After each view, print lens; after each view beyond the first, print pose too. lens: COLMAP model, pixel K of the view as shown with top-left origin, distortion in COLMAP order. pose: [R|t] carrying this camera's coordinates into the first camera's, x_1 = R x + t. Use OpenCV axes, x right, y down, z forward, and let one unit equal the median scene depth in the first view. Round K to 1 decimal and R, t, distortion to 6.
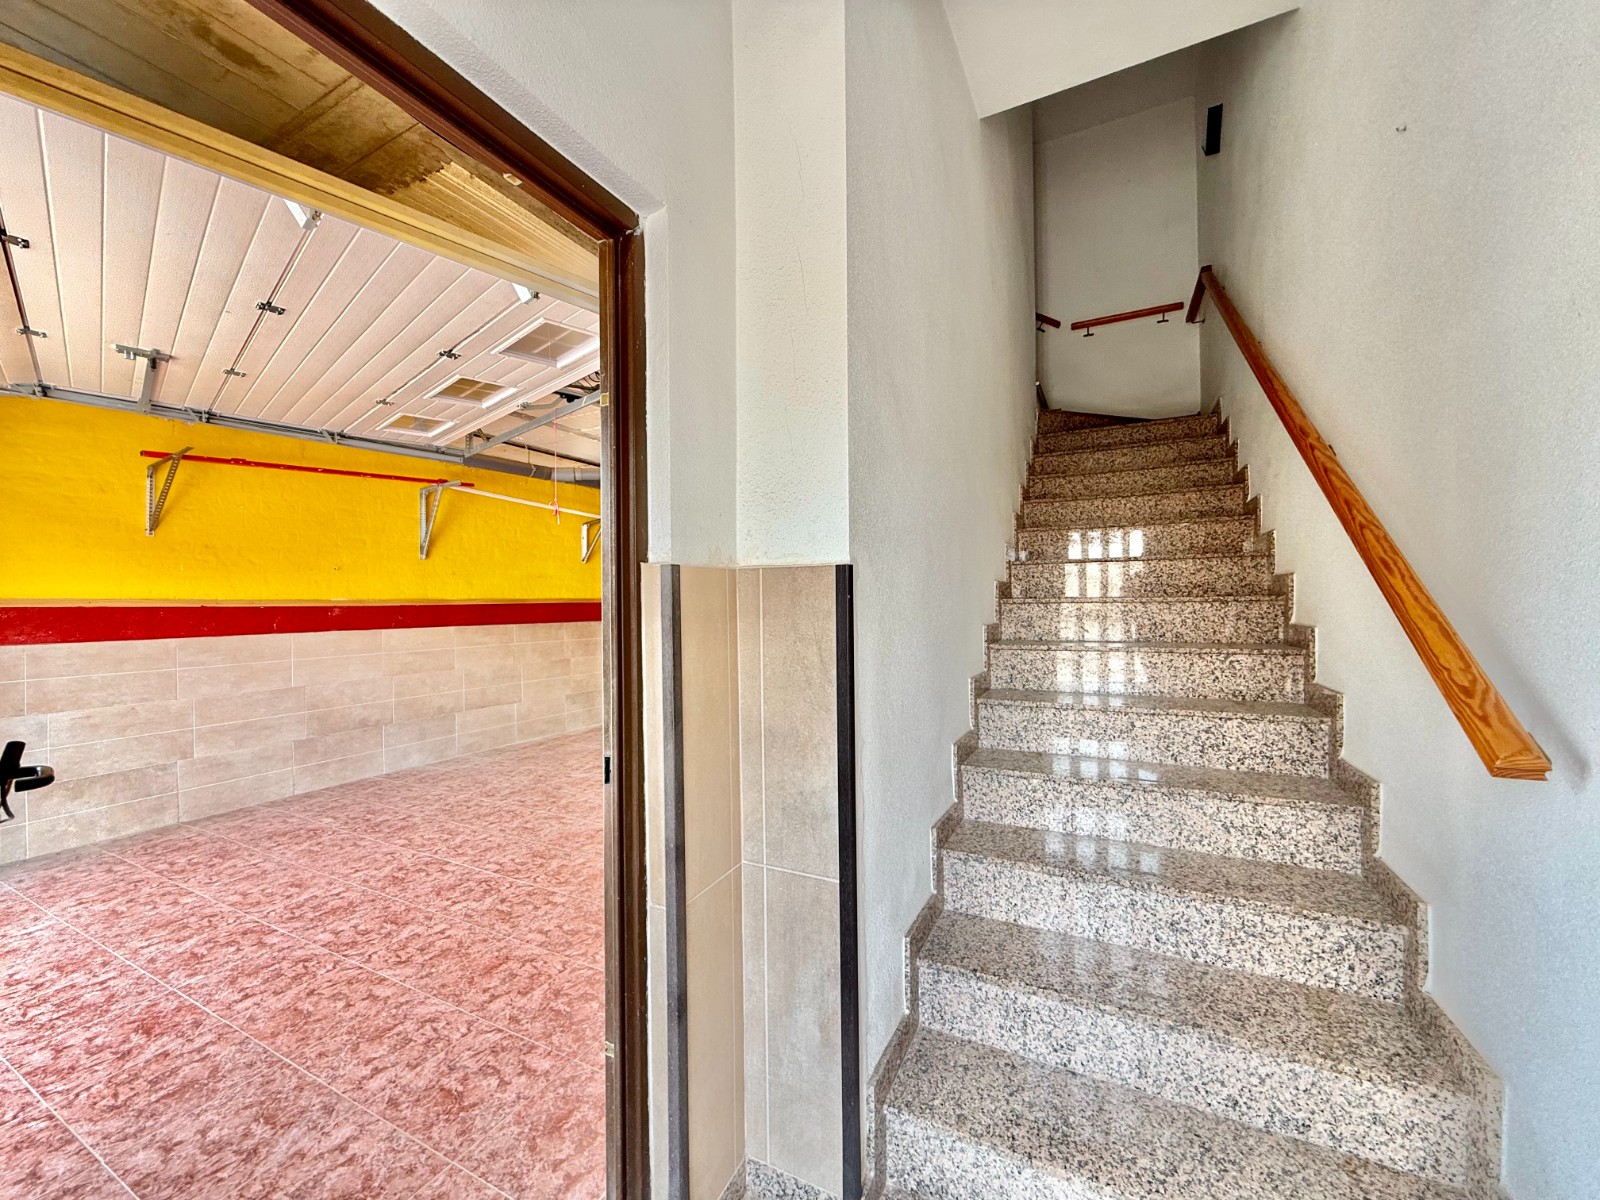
lens RADIAL K [[641.0, 0, 798.0], [0, 641.0, 599.9], [0, 0, 1]] dist [-0.000039, -0.000252]
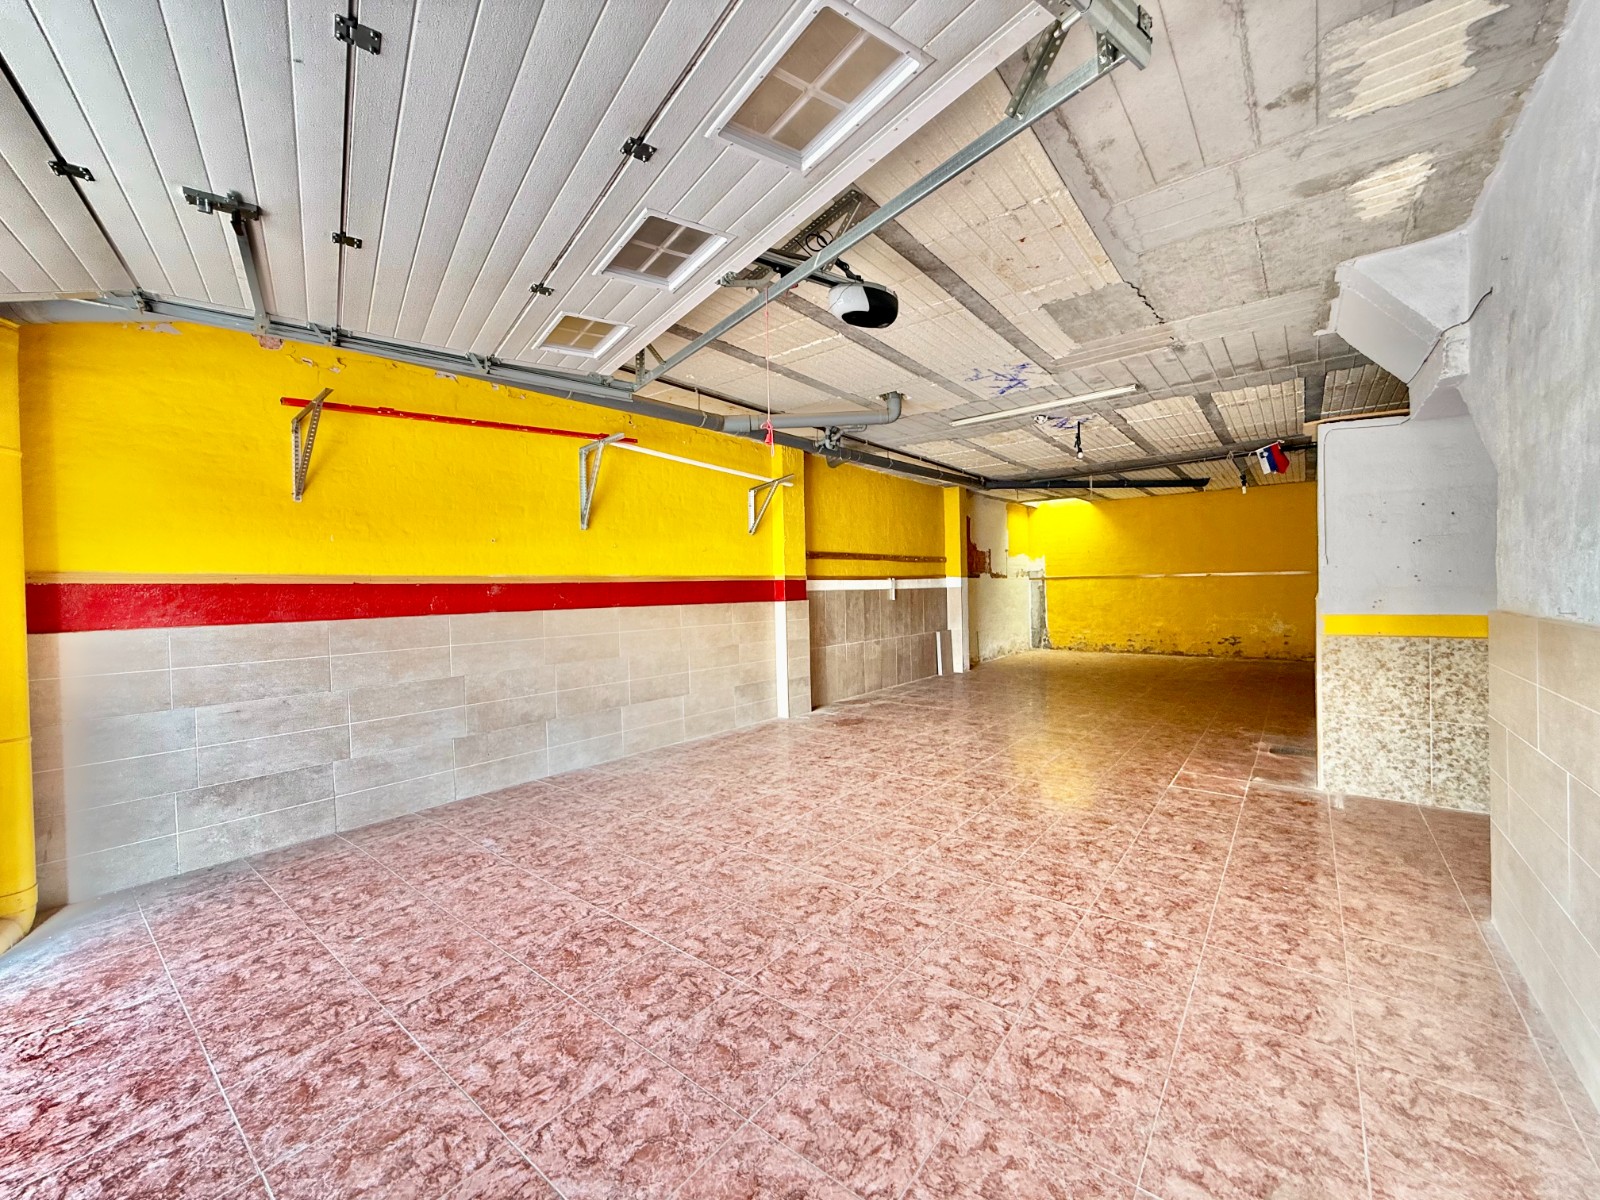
lens RADIAL K [[641.0, 0, 796.7], [0, 641.0, 601.0], [0, 0, 1]] dist [-0.000039, -0.000252]
pose [[0.980916, -0.003743, -0.194397, -0.189871], [0.009148, 0.999596, 0.026913, 0.016906], [0.194217, -0.028178, 0.980554, 0.286230]]
